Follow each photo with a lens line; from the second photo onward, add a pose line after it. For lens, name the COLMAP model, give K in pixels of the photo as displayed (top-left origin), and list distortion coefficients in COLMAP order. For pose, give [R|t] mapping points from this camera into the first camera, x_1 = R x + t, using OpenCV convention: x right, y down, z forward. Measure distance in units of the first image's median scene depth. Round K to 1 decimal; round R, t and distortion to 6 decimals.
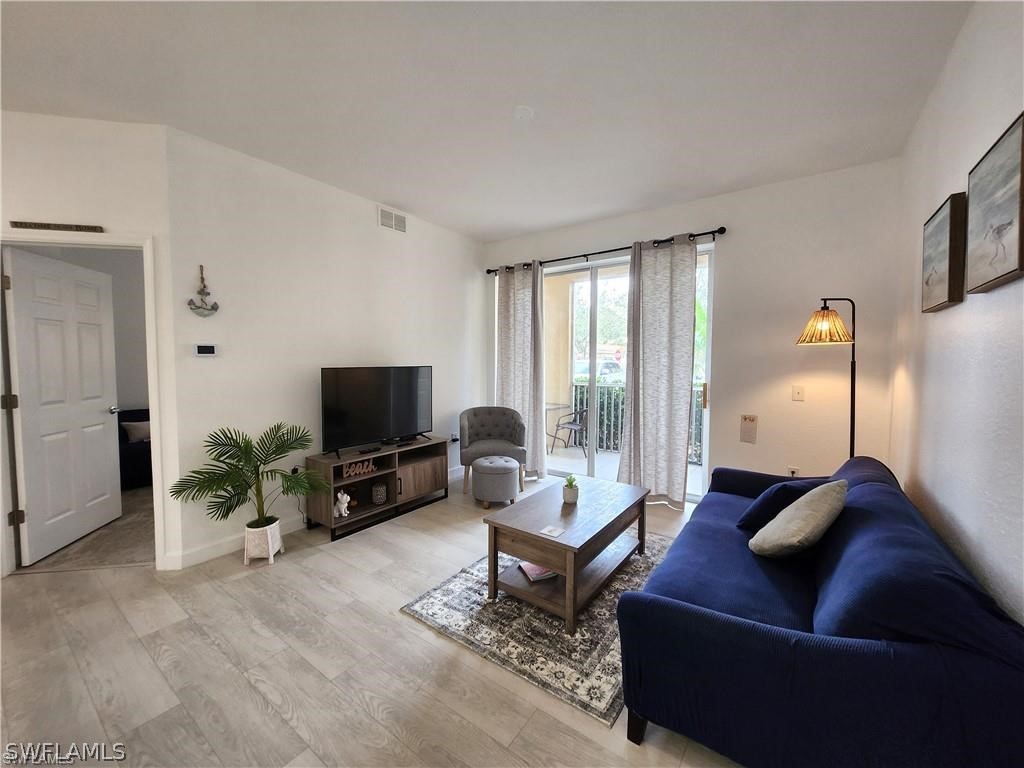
lens RADIAL K [[406.4, 0, 511.2], [0, 406.4, 380.4], [0, 0, 1]] dist [-0.000150, 0.000352]
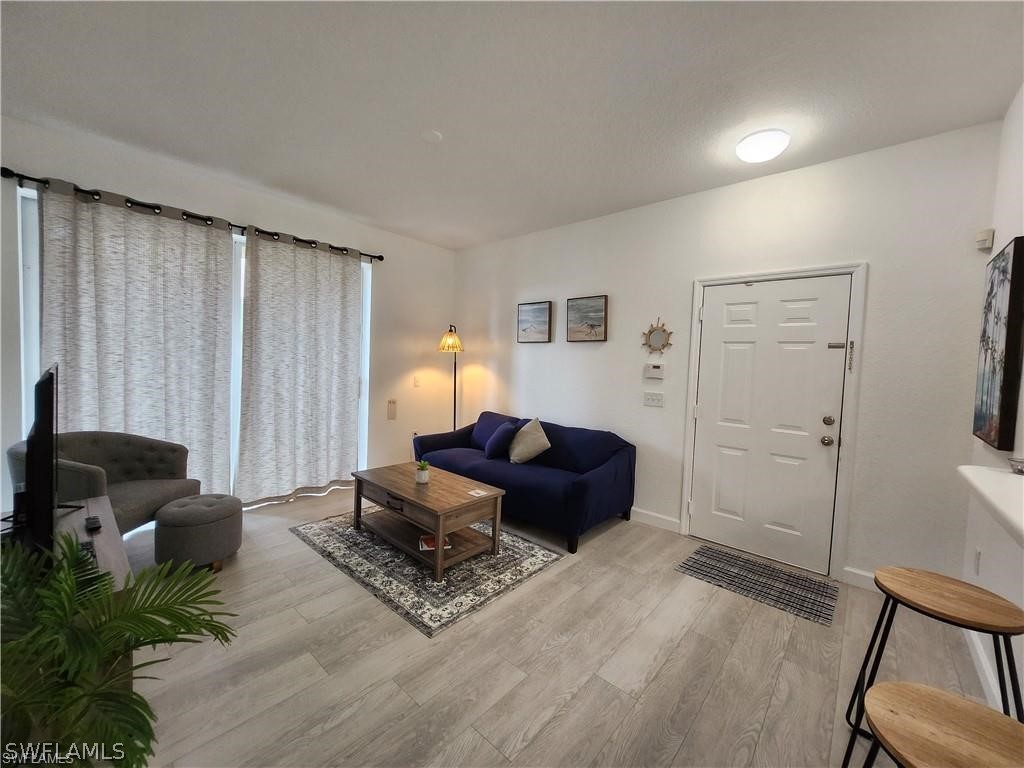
lens RADIAL K [[402.0, 0, 511.3], [0, 402.0, 379.6], [0, 0, 1]] dist [-0.000691, -0.000098]
pose [[0.101243, -0.040738, 0.994027, -0.910989], [0.017868, 0.999075, 0.039125, -0.033977], [-0.994701, 0.013800, 0.101877, 0.589147]]
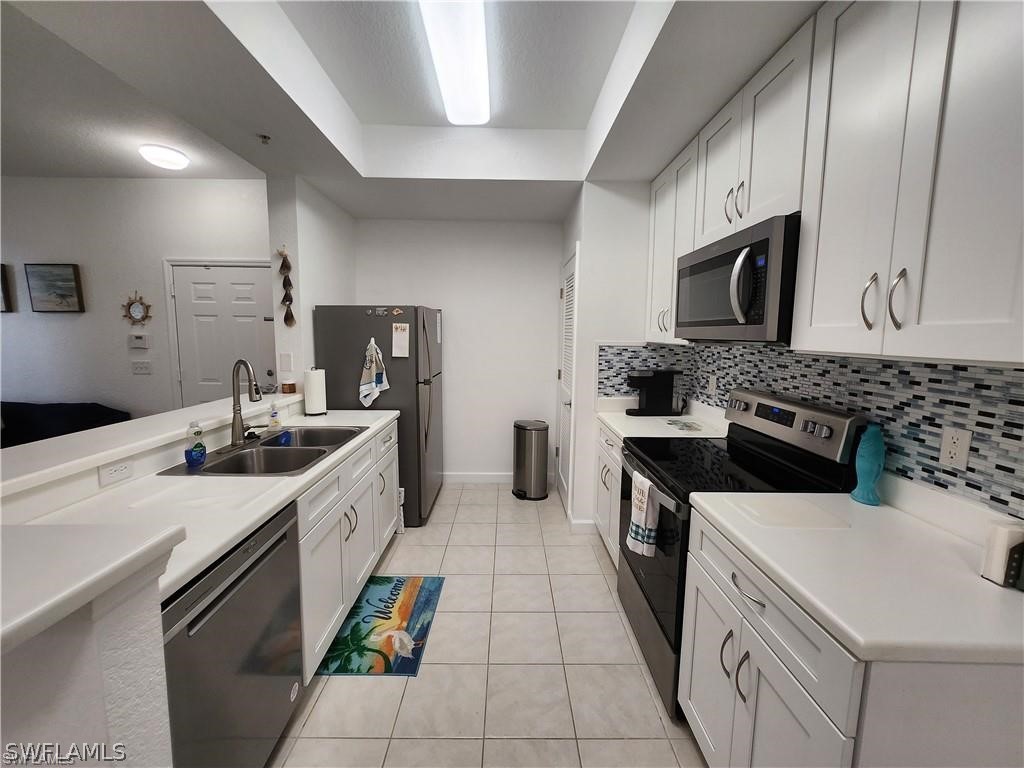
lens RADIAL K [[406.5, 0, 511.1], [0, 406.5, 376.2], [0, 0, 1]] dist [-0.000286, 0.000150]
pose [[-0.593374, -0.093807, 0.799442, -1.465586], [0.031028, 0.989782, 0.139171, -0.039051], [-0.804328, 0.107385, -0.584401, 0.063472]]
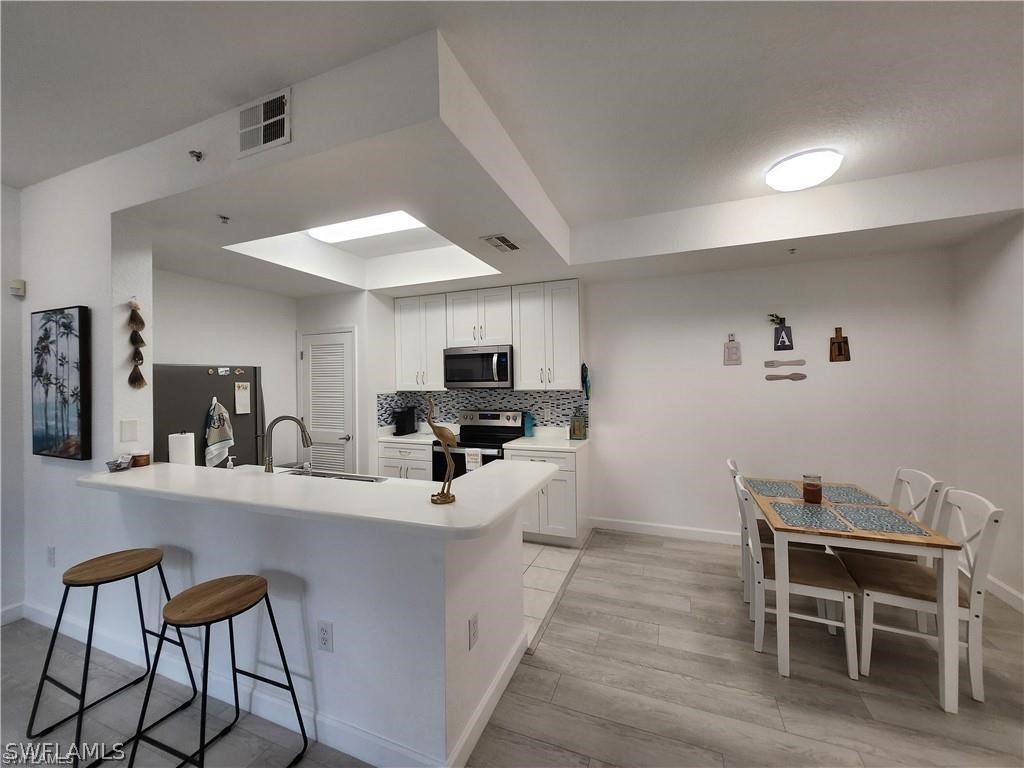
lens RADIAL K [[405.1, 0, 508.8], [0, 405.1, 380.7], [0, 0, 1]] dist [0.000419, 0.000235]
pose [[-0.972018, 0.010797, -0.234657, -0.894281], [-0.000789, 0.998788, 0.049223, -0.097677], [0.234904, 0.048031, -0.970831, 0.933869]]
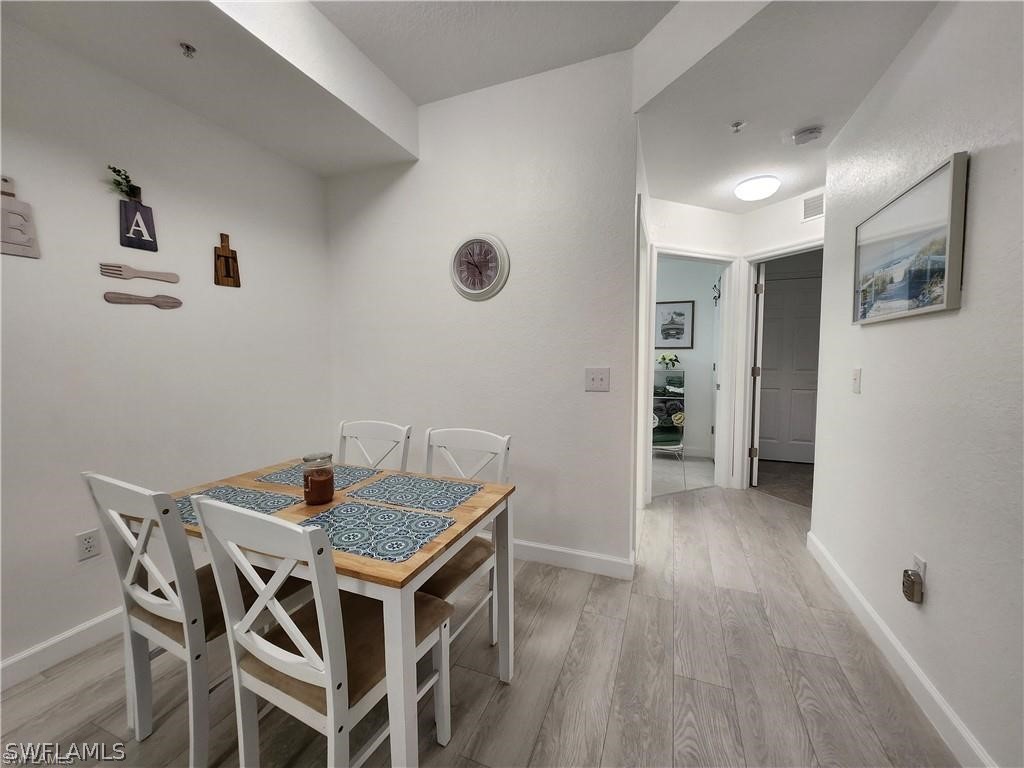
lens RADIAL K [[402.0, 0, 511.3], [0, 402.0, 379.6], [0, 0, 1]] dist [-0.000691, -0.000098]
pose [[0.244223, 0.054960, -0.968161, -1.217597], [-0.048046, 0.997852, 0.044525, 0.028263], [0.968528, 0.035642, 0.246339, 0.339618]]
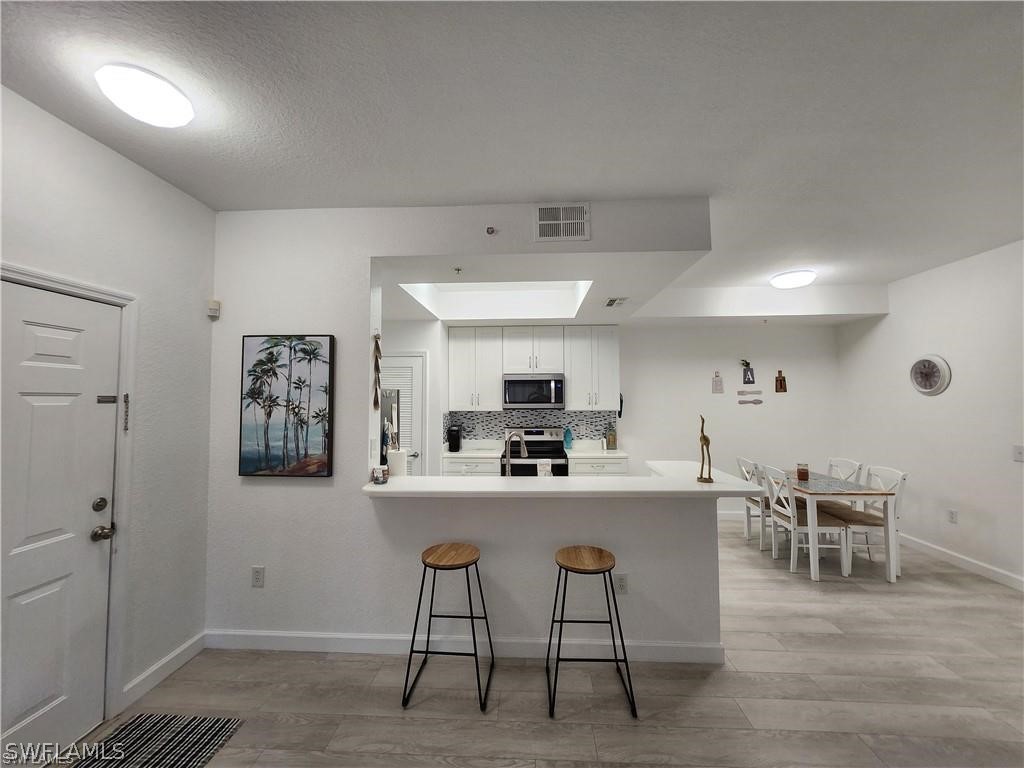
lens RADIAL K [[406.4, 0, 511.2], [0, 406.4, 380.4], [0, 0, 1]] dist [-0.000150, 0.000352]
pose [[-0.843763, -0.022453, -0.536246, -0.068822], [-0.026284, 0.999654, -0.000499, -0.117628], [0.536072, 0.013673, -0.844062, 0.905007]]
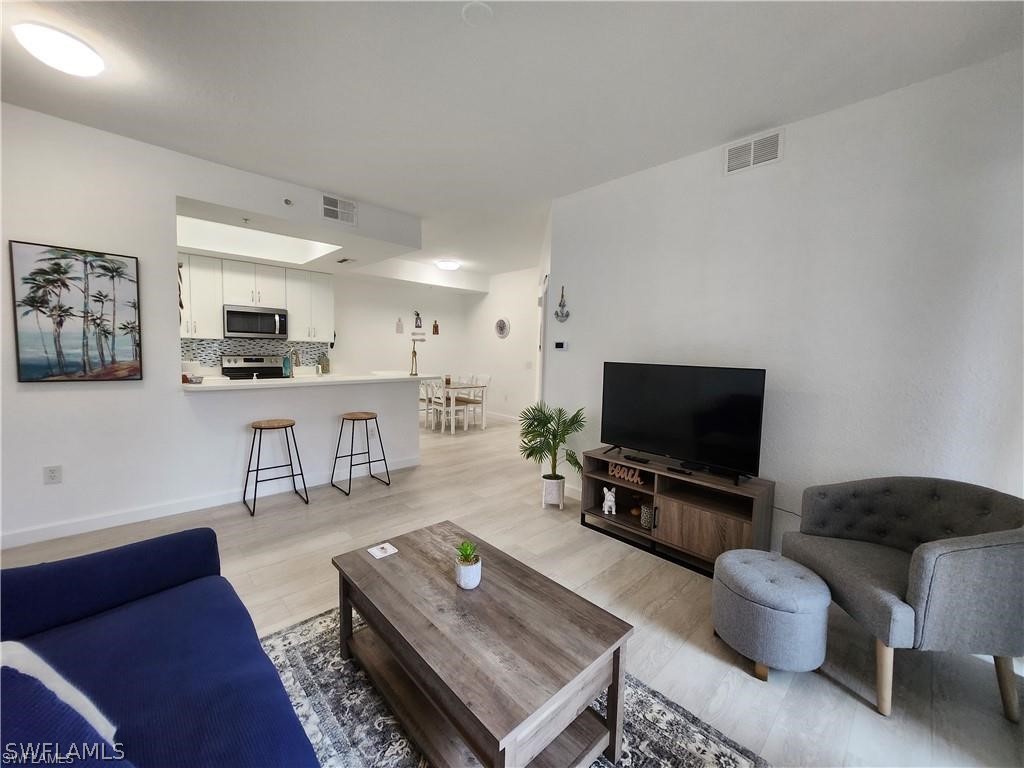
lens RADIAL K [[406.4, 0, 511.2], [0, 406.4, 380.4], [0, 0, 1]] dist [-0.000150, 0.000352]
pose [[-0.186264, 0.068591, -0.980103, 0.674768], [-0.080300, 0.993160, 0.084765, -0.059390], [0.979213, 0.094491, -0.179482, 1.081860]]
